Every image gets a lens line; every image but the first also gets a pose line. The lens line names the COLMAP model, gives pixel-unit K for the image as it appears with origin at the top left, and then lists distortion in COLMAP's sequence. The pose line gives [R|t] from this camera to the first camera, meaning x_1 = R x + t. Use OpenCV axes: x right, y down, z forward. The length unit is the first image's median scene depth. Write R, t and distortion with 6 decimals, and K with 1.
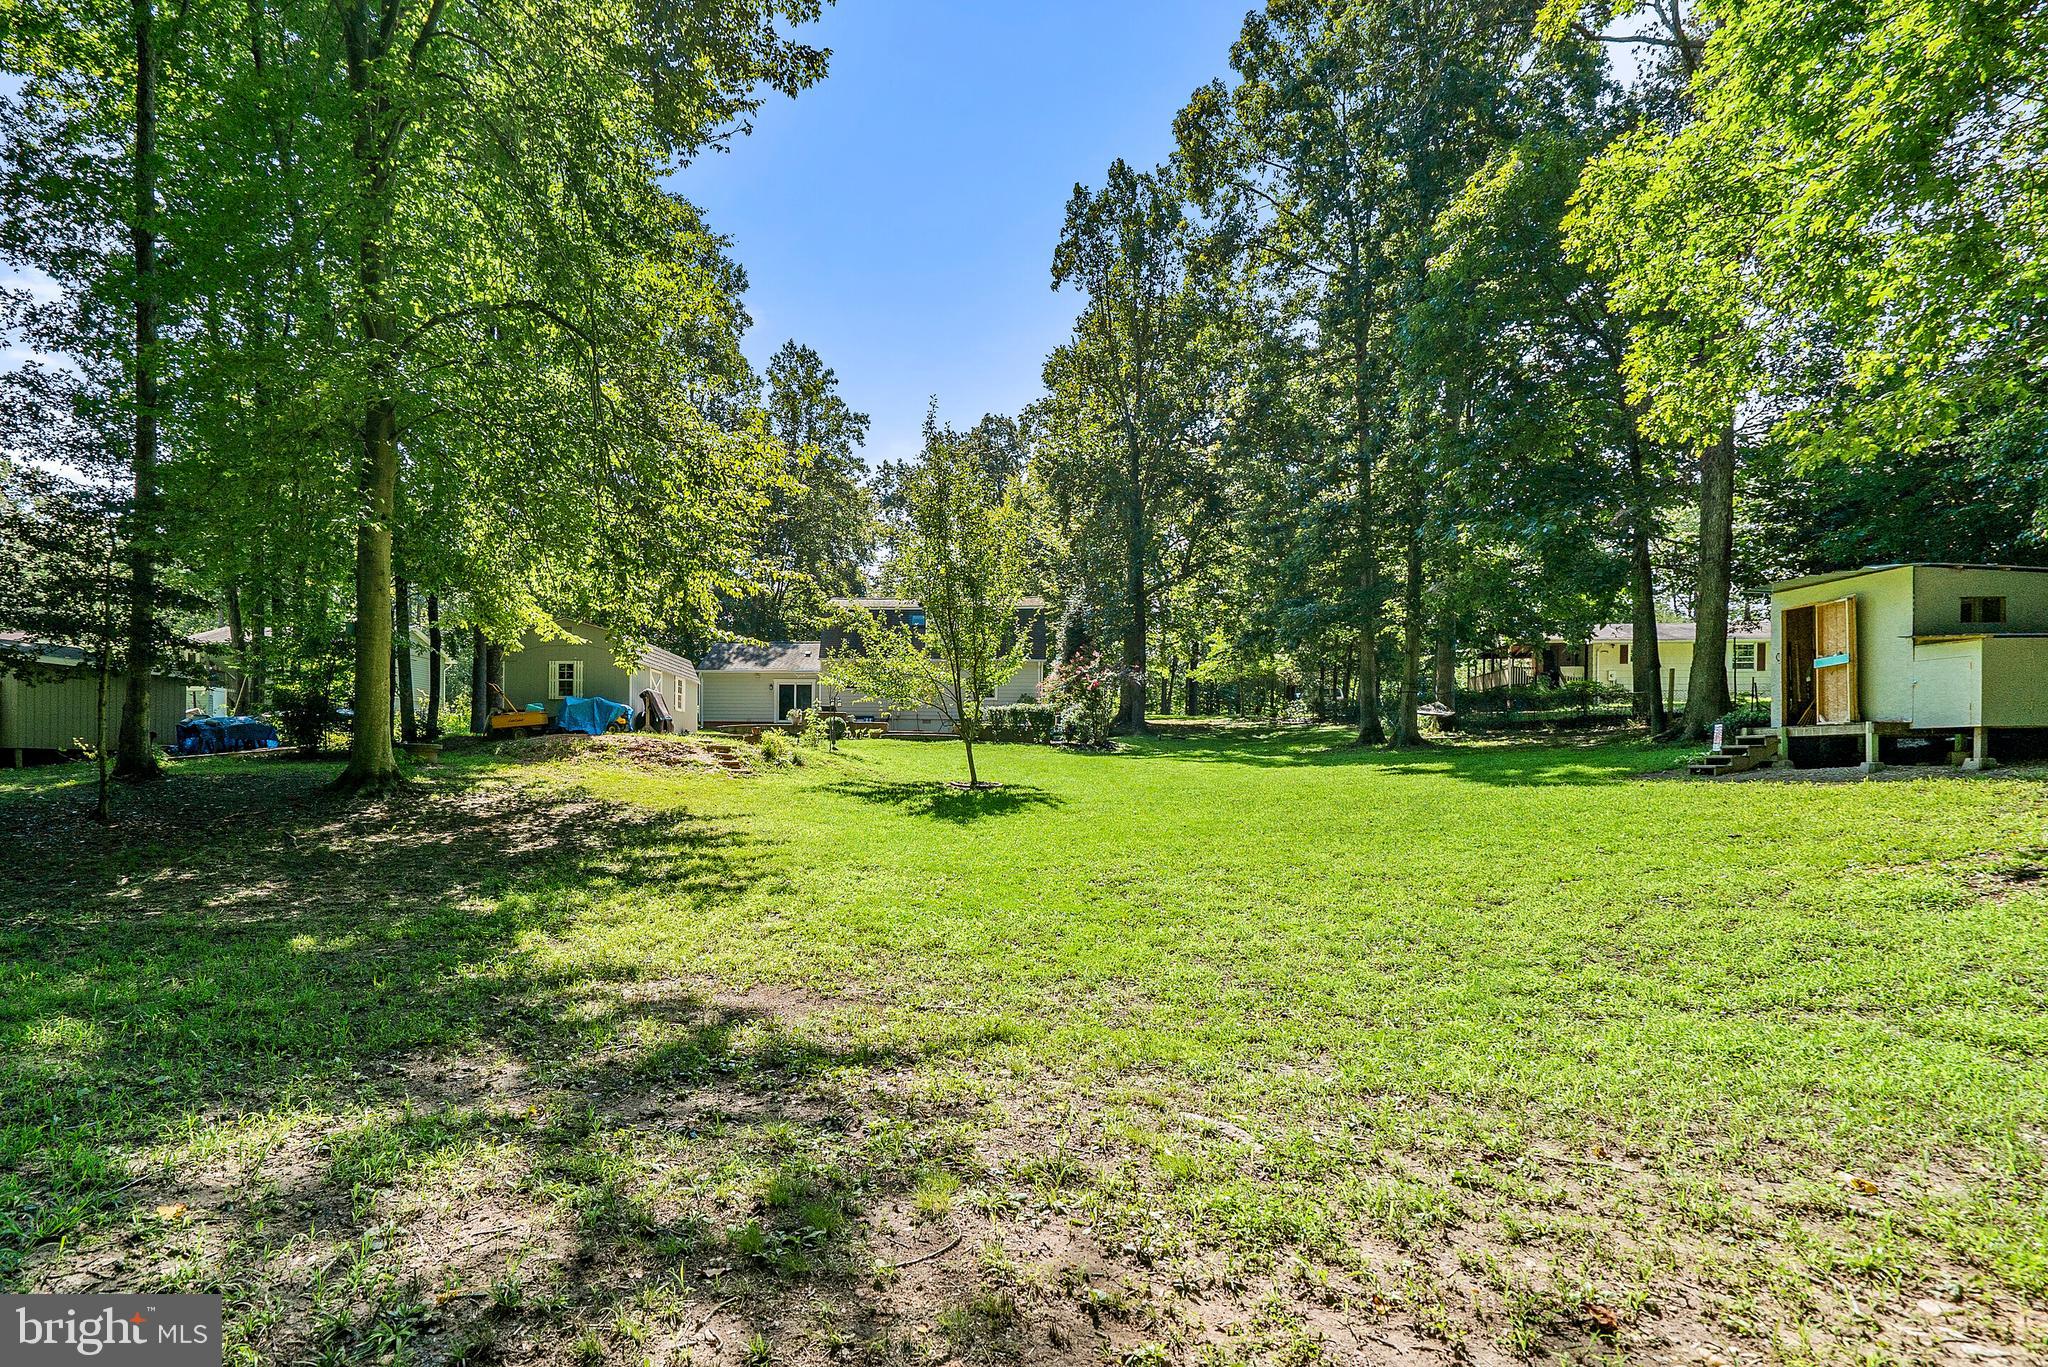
lens RADIAL K [[974.2, 0, 1023.9], [0, 974.2, 650.5], [0, 0, 1]] dist [0.000184, 0.000044]
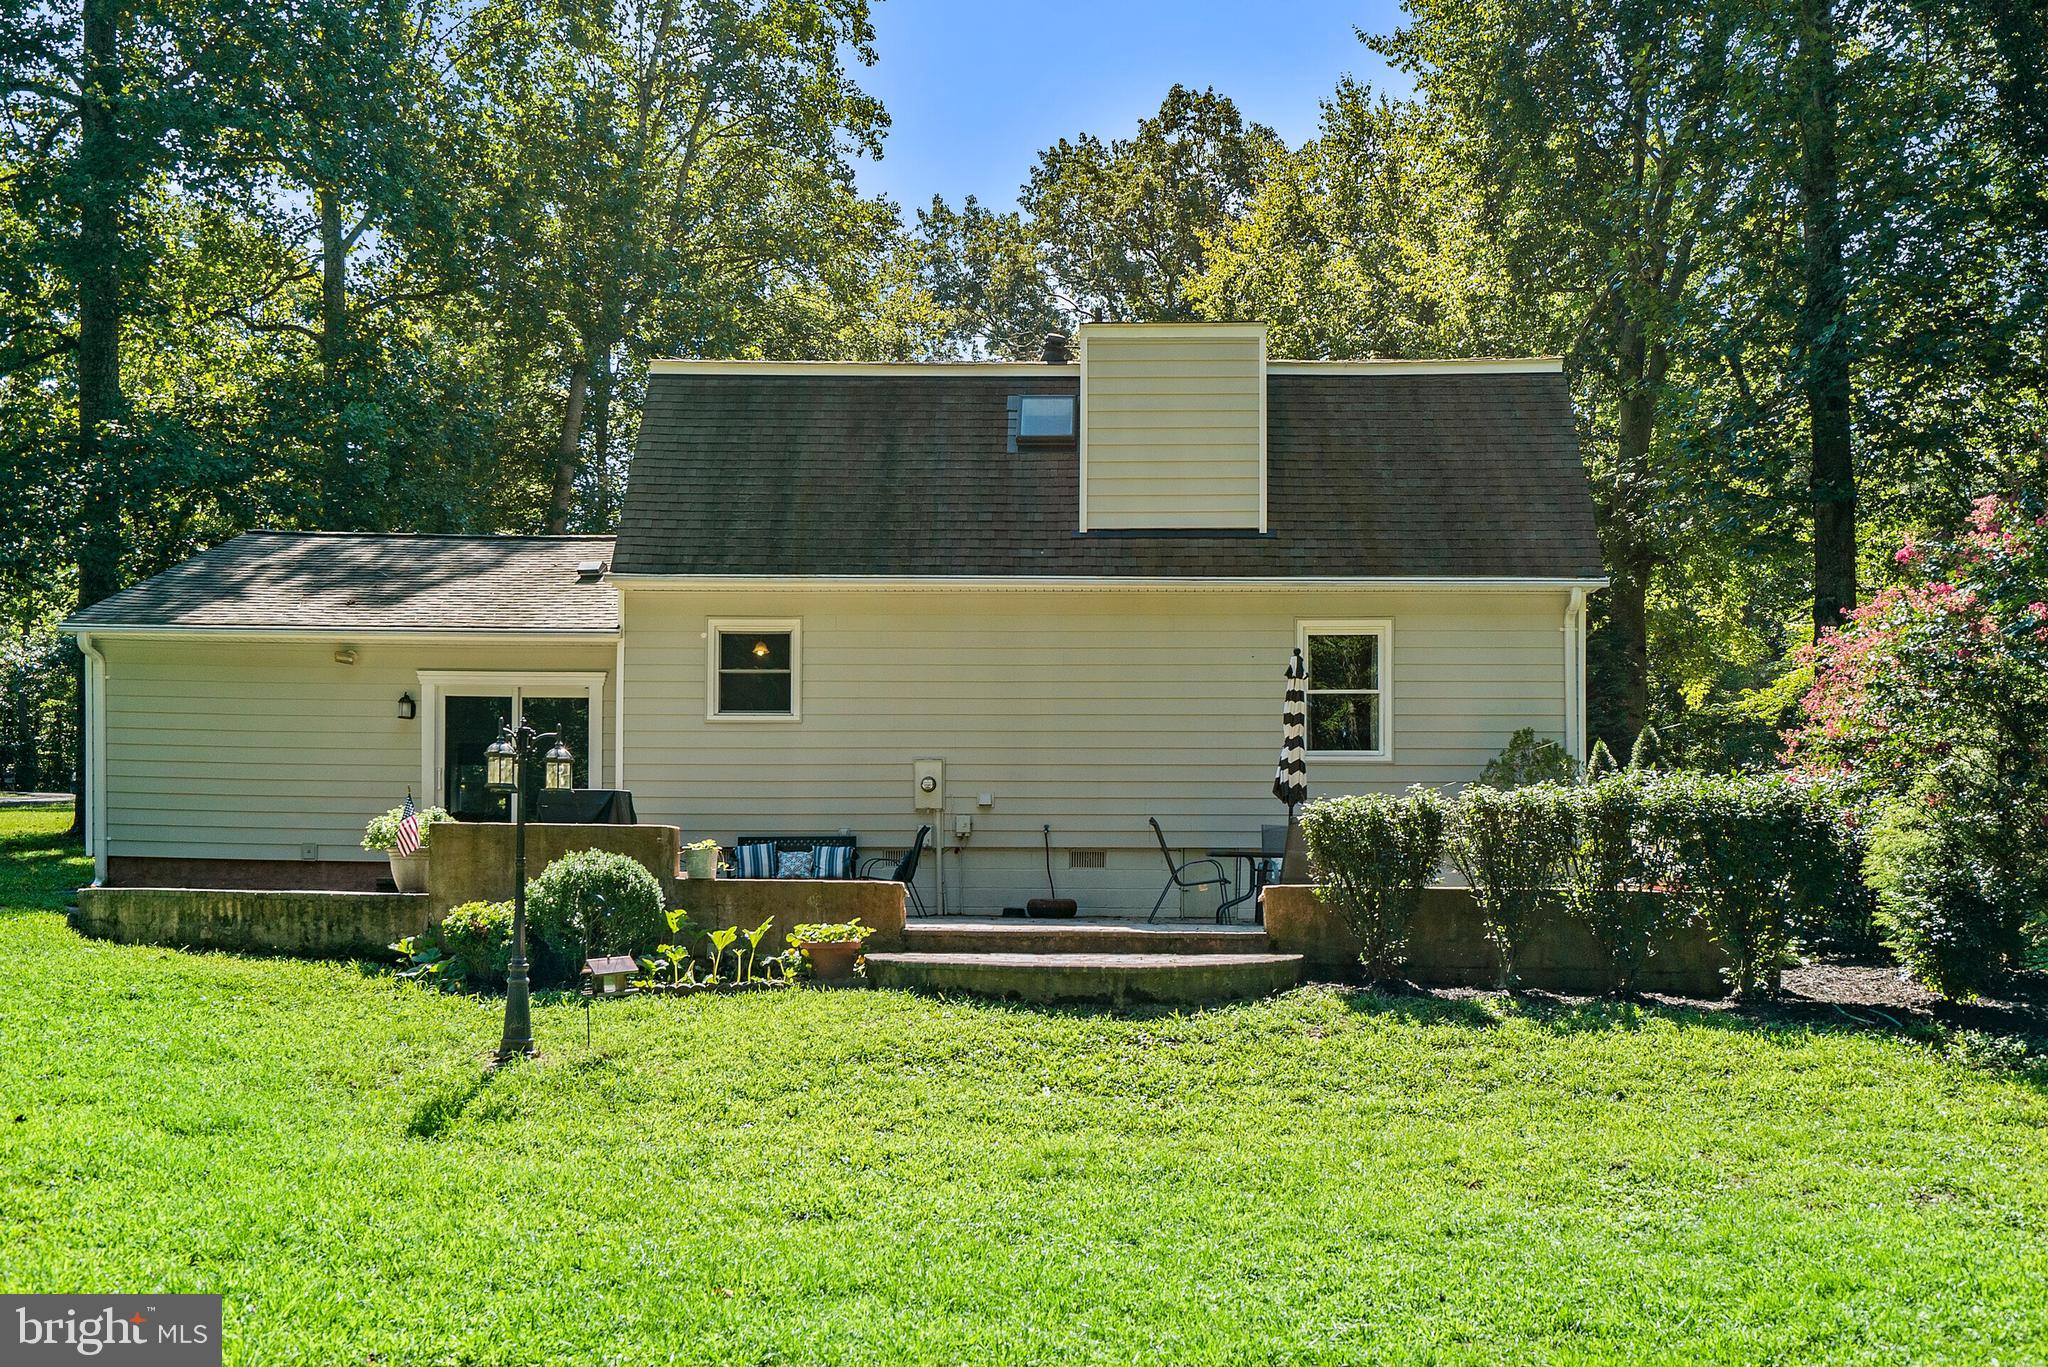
lens RADIAL K [[1529.9, 0, 1024.0], [0, 1529.9, 683.5], [0, 0, 1]] dist [-0.000263, -0.002860]
pose [[0.995441, -0.008216, -0.095030, -0.043575], [0.007538, 0.999944, -0.007489, 0.019343], [0.095086, 0.006739, 0.995446, 0.345034]]
